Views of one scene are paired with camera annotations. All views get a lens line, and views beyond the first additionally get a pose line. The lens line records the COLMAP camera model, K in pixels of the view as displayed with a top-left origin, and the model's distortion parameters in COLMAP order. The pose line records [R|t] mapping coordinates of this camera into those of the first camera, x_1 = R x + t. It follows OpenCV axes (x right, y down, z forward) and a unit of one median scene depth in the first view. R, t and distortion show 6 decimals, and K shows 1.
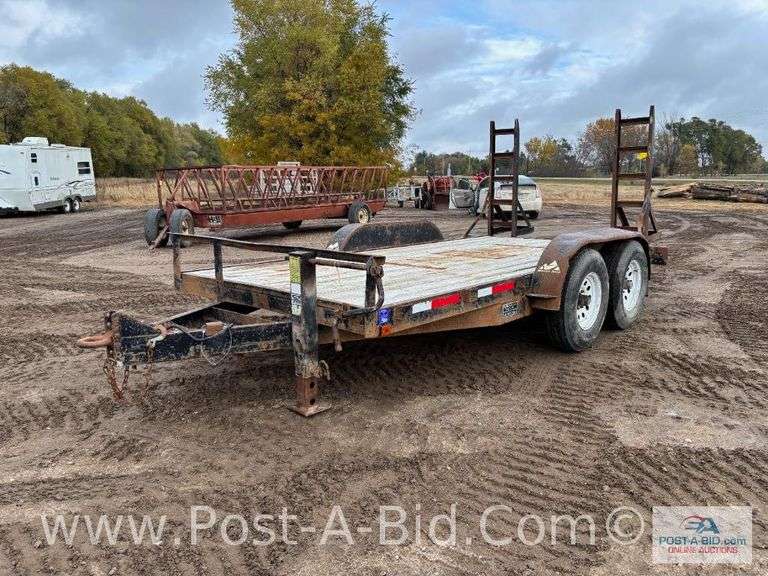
lens RADIAL K [[581.1, 0, 375.4], [0, 581.1, 287.0], [0, 0, 1]] dist [0.049935, -0.055876]
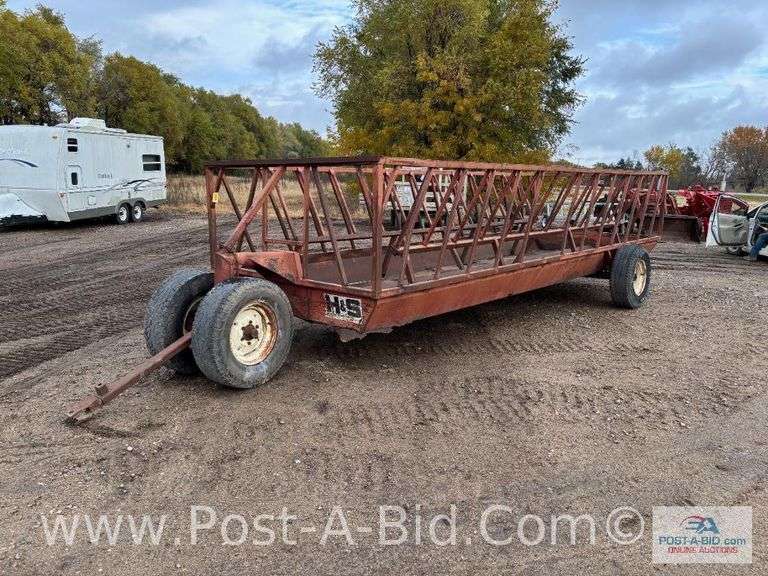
lens RADIAL K [[569.6, 0, 378.5], [0, 569.6, 283.9], [0, 0, 1]] dist [0.051316, -0.055168]
pose [[0.988138, 0.058722, -0.141901, -0.077884], [-0.059934, 0.998193, -0.004276, -0.049078], [0.141393, 0.012730, 0.989872, 0.248815]]
